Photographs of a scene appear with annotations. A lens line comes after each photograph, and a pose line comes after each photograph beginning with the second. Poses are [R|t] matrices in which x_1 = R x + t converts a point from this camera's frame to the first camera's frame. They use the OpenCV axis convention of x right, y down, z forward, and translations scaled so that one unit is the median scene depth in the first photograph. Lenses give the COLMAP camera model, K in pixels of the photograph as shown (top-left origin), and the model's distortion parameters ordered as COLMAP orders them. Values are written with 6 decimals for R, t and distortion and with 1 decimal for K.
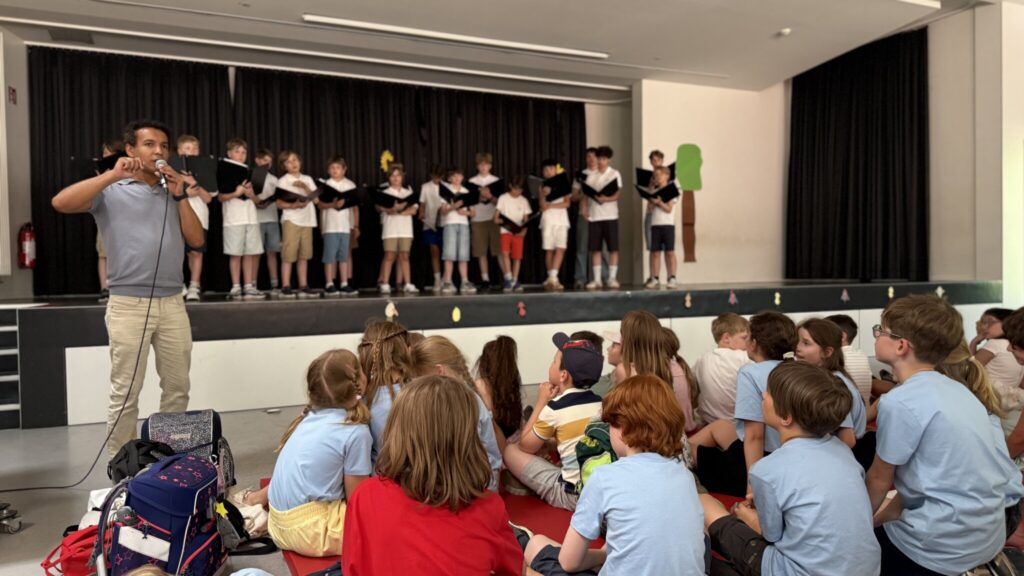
lens RADIAL K [[721.1, 0, 513.9], [0, 721.1, 292.4], [0, 0, 1]] dist [0.062011, -0.074707]
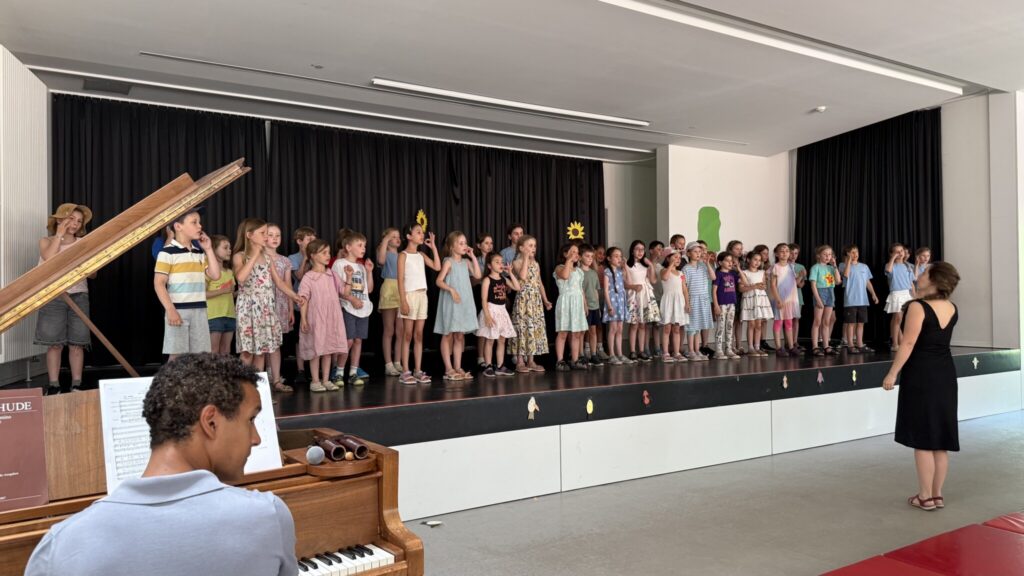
lens RADIAL K [[716.0, 0, 508.3], [0, 716.0, 290.8], [0, 0, 1]] dist [0.072505, -0.091337]
pose [[0.991800, 0.007864, 0.127554, -0.212737], [-0.003405, 0.999377, -0.035137, -0.061401], [-0.127751, 0.034415, 0.991209, 0.037097]]
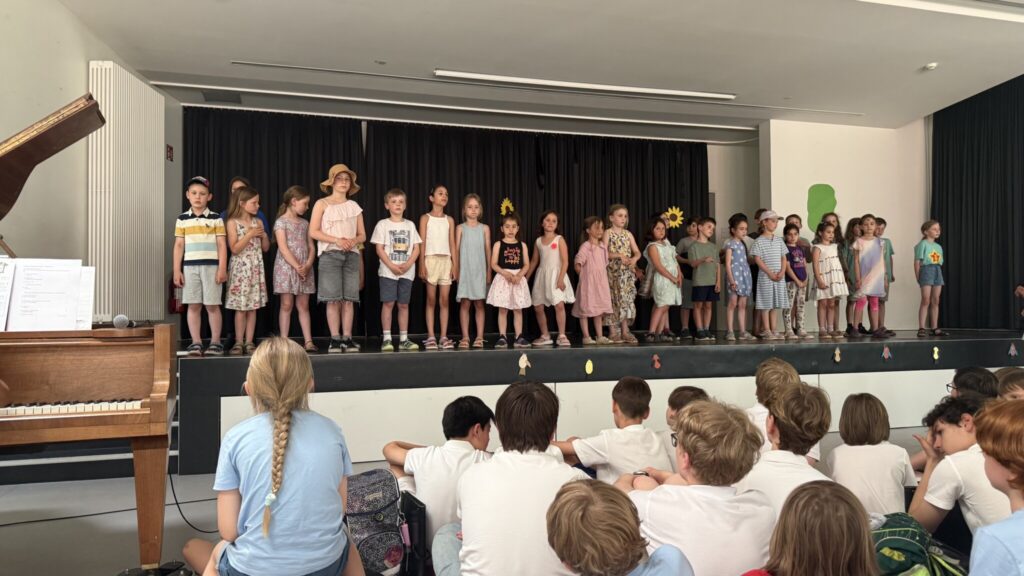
lens RADIAL K [[721.1, 0, 513.9], [0, 721.1, 292.4], [0, 0, 1]] dist [0.062011, -0.074707]
pose [[0.990986, 0.003197, -0.133925, -0.035457], [-0.010270, 0.998586, -0.052151, -0.012113], [0.133569, 0.053056, 0.989618, 0.012028]]
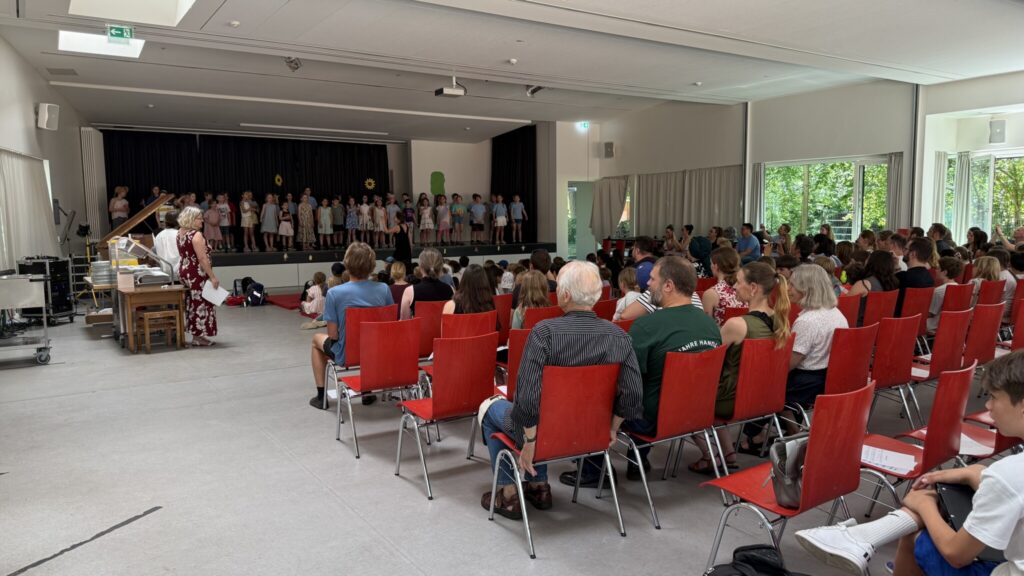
lens RADIAL K [[721.1, 0, 513.9], [0, 721.1, 292.4], [0, 0, 1]] dist [0.062011, -0.074707]
pose [[0.987372, -0.009666, 0.158125, 0.168646], [-0.002507, 0.997059, 0.076603, -0.035022], [-0.158401, -0.076032, 0.984443, -1.263228]]
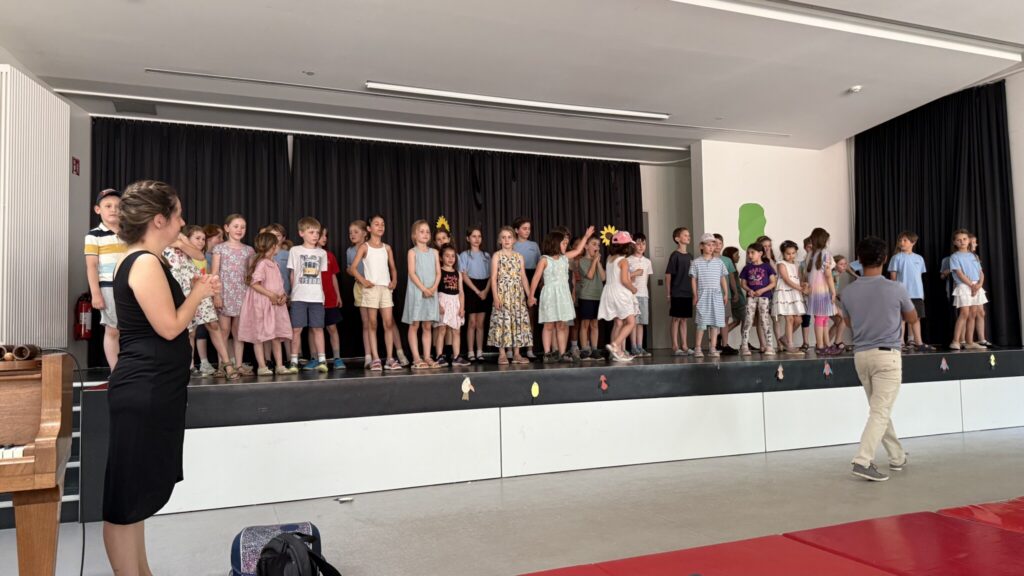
lens RADIAL K [[715.9, 0, 510.9], [0, 715.9, 294.3], [0, 0, 1]] dist [0.057057, -0.063969]
pose [[0.999102, -0.008710, -0.041455, -0.049484], [0.005446, 0.996923, -0.078202, -0.013494], [0.042009, 0.077906, 0.996075, 0.048319]]
